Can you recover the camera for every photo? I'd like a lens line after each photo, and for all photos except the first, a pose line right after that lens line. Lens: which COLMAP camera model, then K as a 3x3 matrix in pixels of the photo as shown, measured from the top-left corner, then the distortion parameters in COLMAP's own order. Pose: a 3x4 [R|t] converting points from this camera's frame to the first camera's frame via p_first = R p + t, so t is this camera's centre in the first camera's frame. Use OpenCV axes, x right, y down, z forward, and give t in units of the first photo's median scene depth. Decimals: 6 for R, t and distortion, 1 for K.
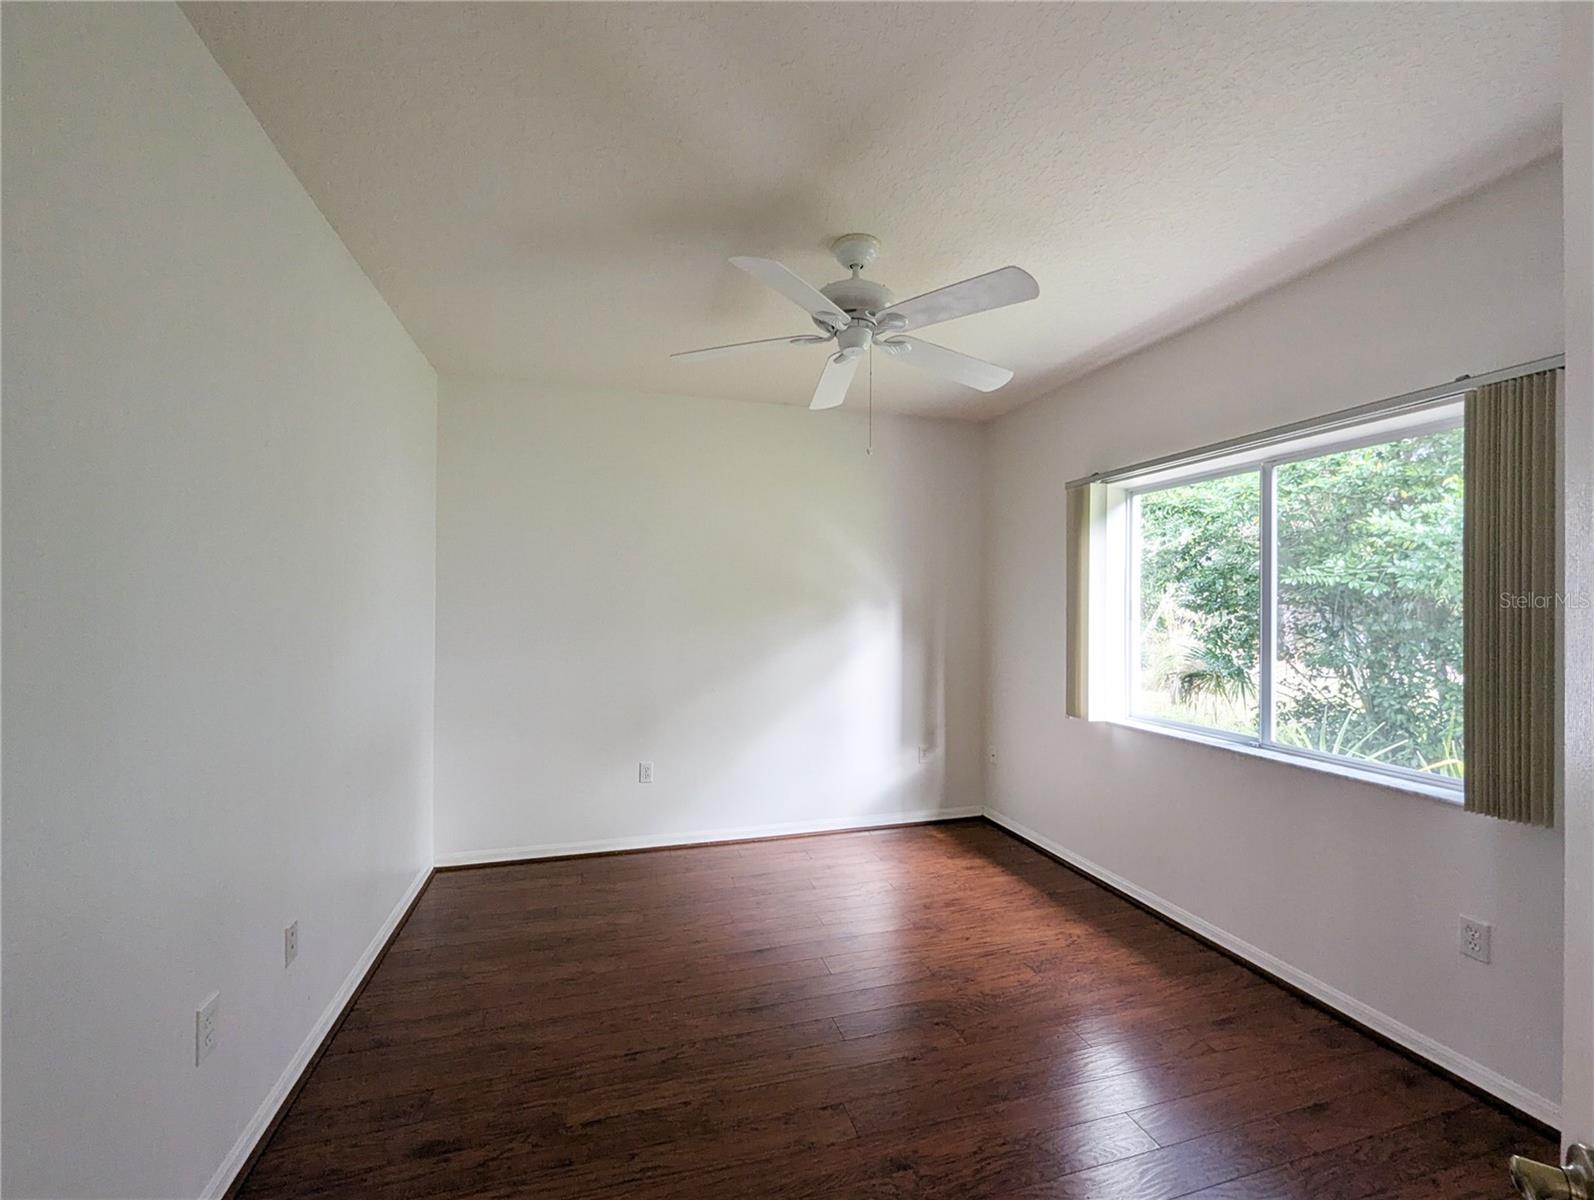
lens RADIAL K [[662.4, 0, 799.0], [0, 662.4, 605.2], [0, 0, 1]] dist [0.000143, -0.000354]
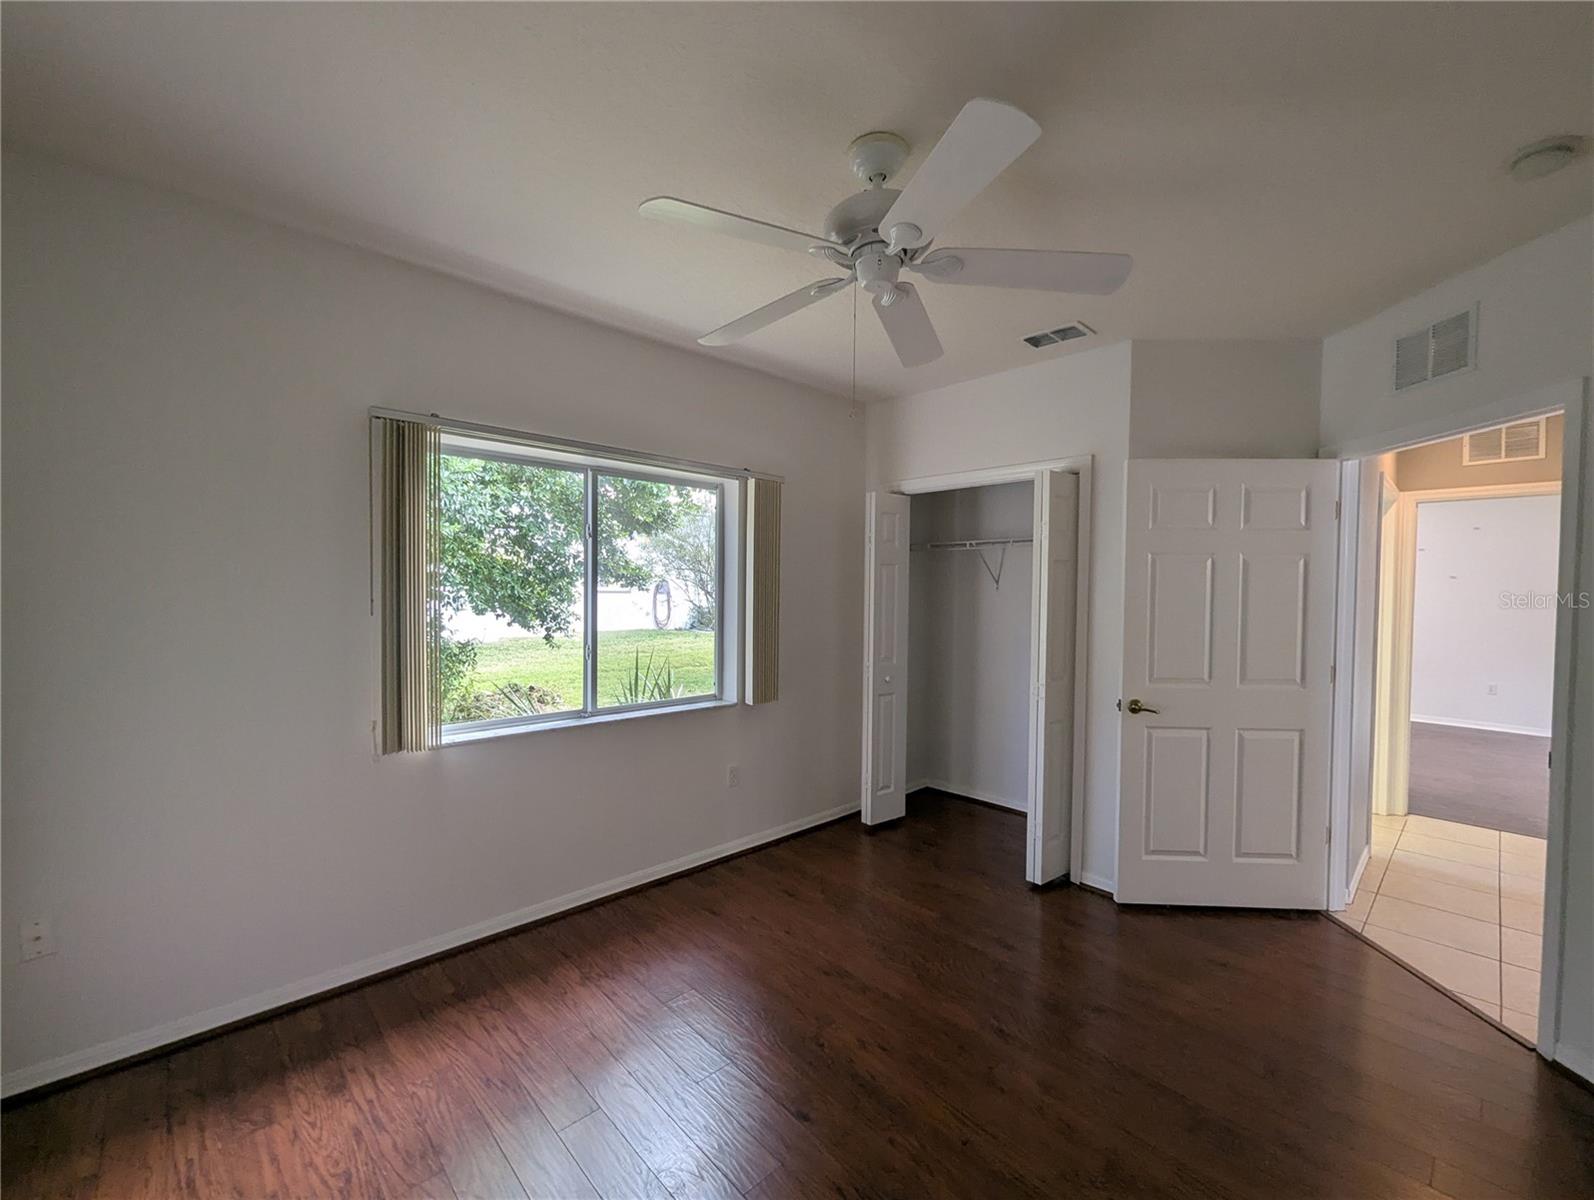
lens RADIAL K [[662.4, 0, 799.0], [0, 662.4, 605.2], [0, 0, 1]] dist [0.000143, -0.000354]
pose [[-0.445991, -0.031756, 0.894474, -0.457149], [-0.012661, 0.999494, 0.029171, -0.015189], [-0.894948, 0.001685, -0.446167, 1.107601]]
